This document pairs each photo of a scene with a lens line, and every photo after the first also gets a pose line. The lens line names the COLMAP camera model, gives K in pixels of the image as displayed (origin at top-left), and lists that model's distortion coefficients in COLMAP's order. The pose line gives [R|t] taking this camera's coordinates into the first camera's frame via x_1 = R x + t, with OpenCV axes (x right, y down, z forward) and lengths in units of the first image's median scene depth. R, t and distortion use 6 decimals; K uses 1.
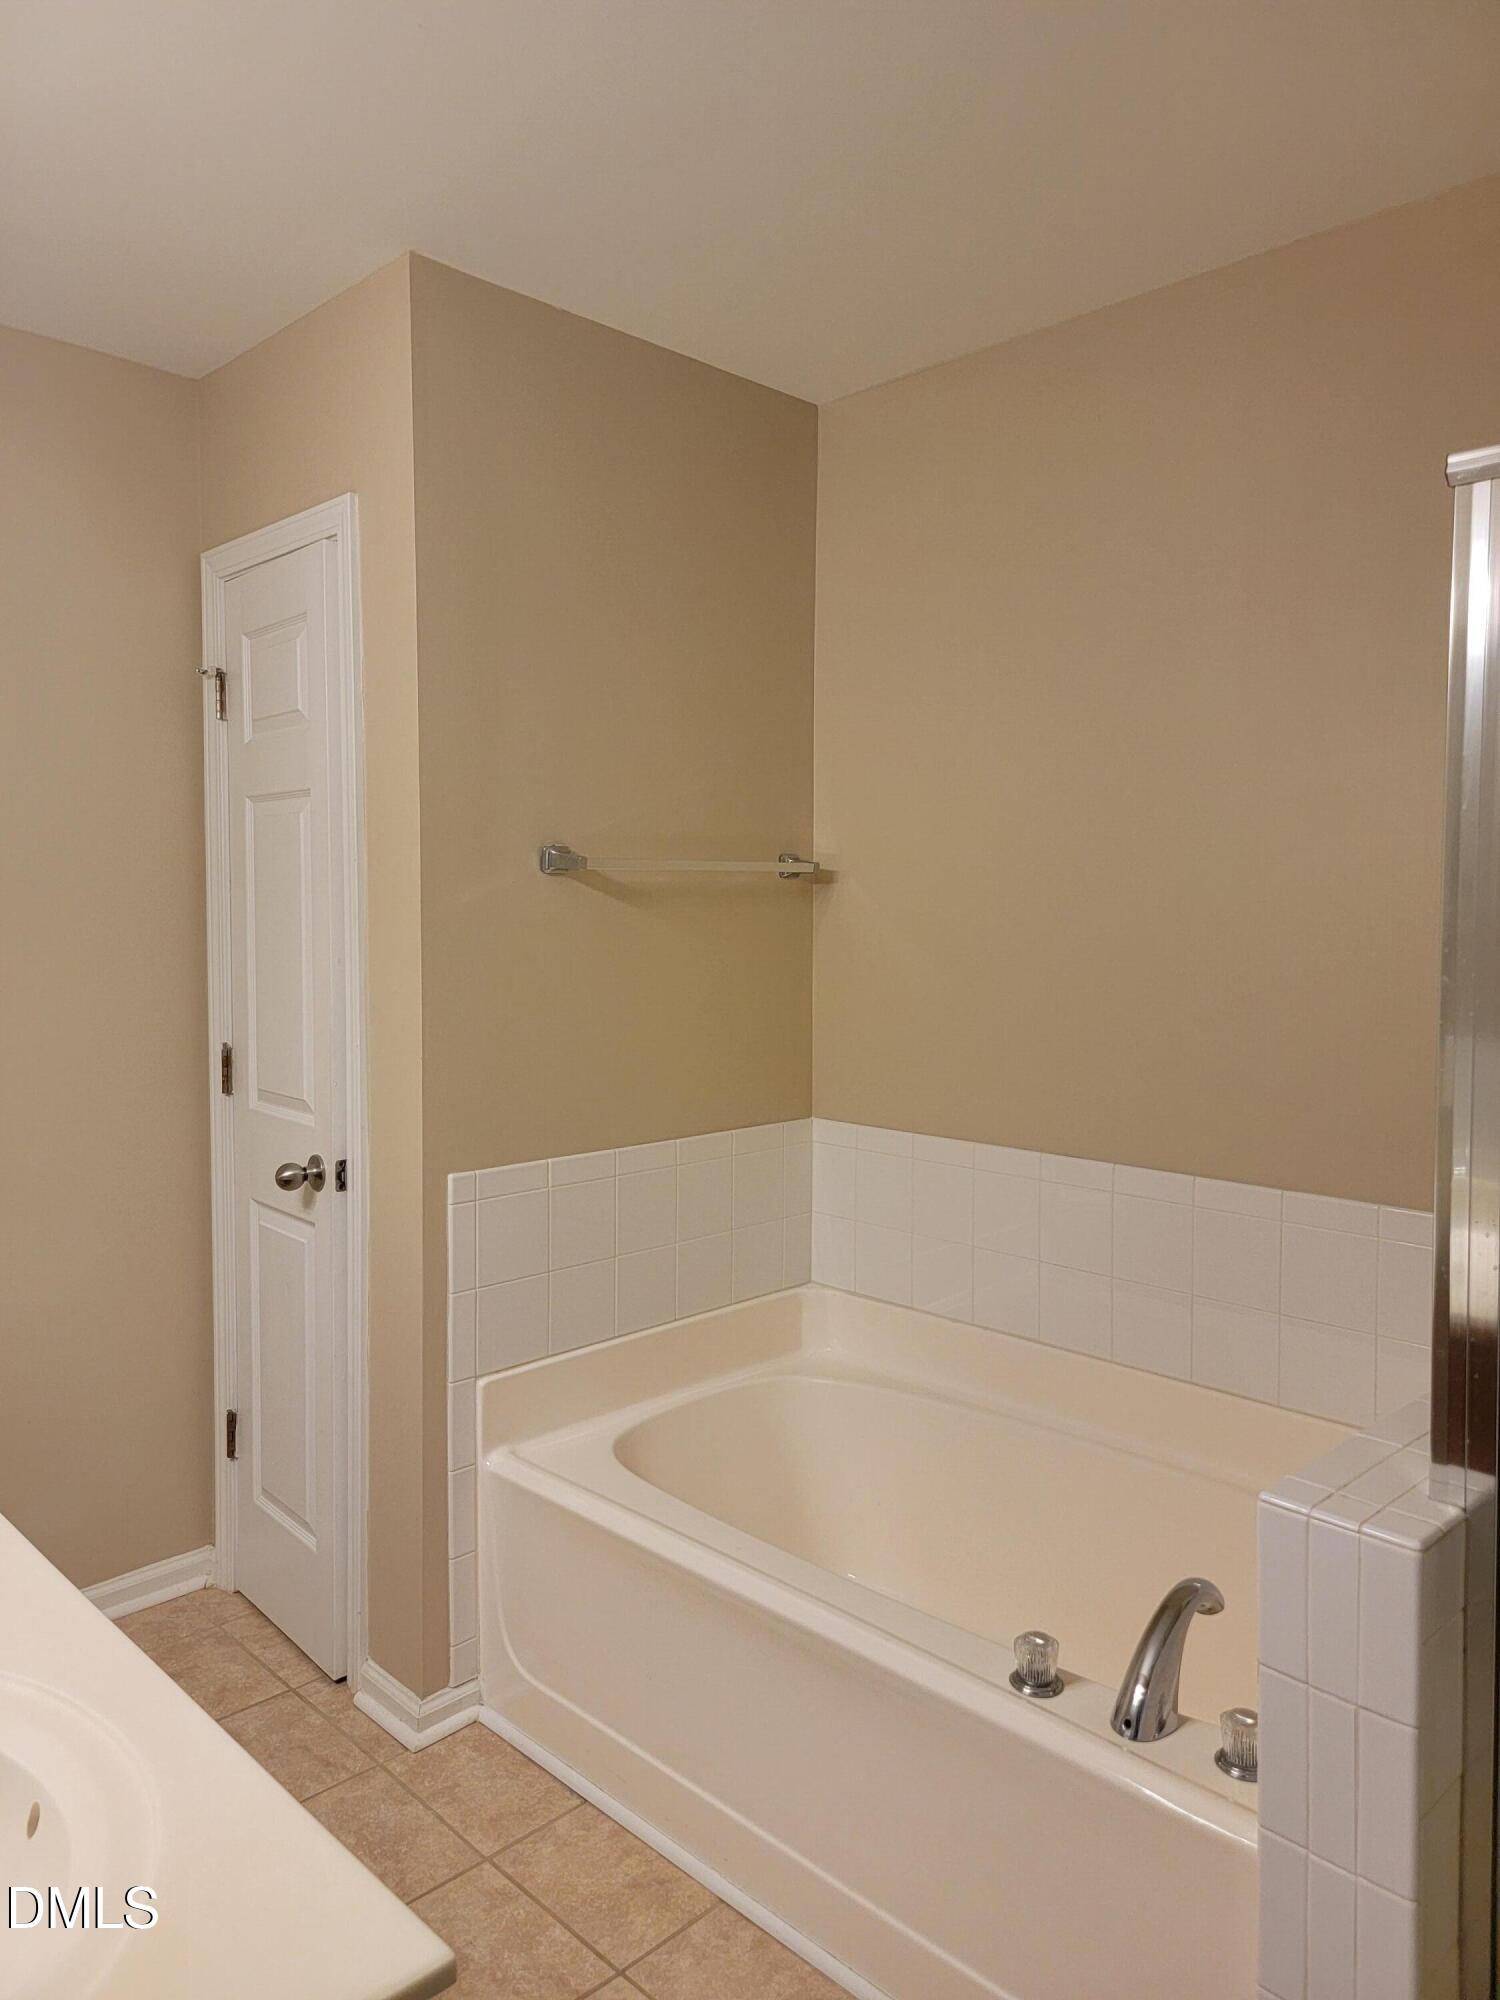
lens RADIAL K [[1397.8, 0, 756.9], [0, 1397.8, 998.4], [0, 0, 1]] dist [0.071941, -0.057586]
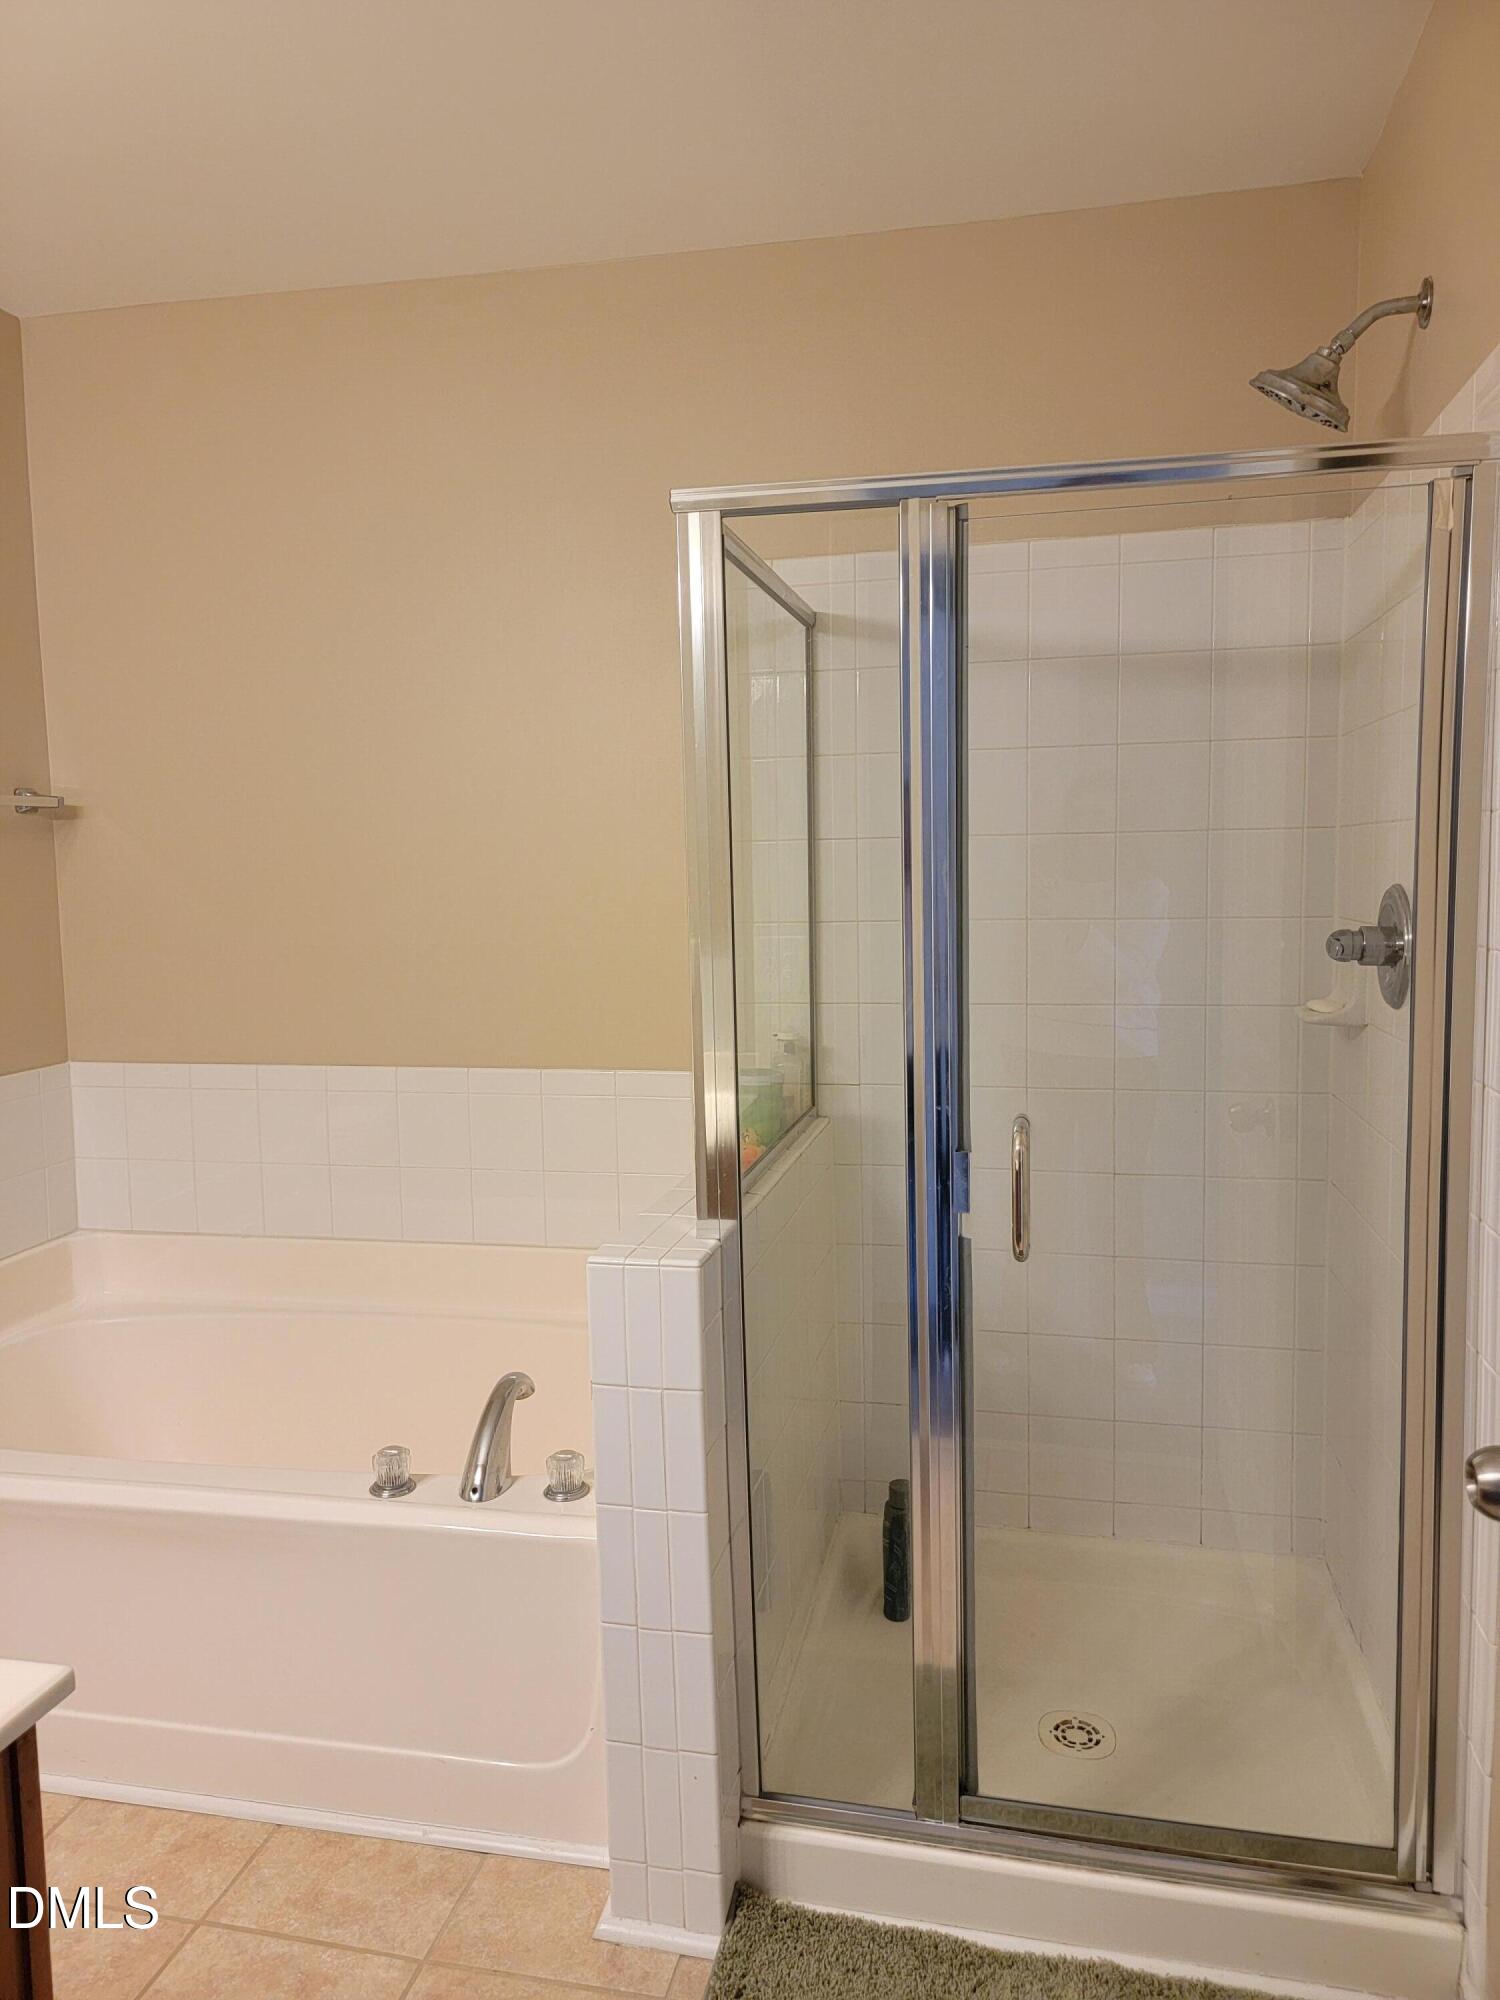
lens RADIAL K [[1397.8, 0, 749.4], [0, 1397.8, 1000.1], [0, 0, 1]] dist [0.071941, -0.057586]
pose [[0.839103, -0.066954, 0.539837, -0.161710], [0.051715, 0.997720, 0.043360, 0.042790], [-0.541509, -0.008466, 0.840652, -0.144254]]
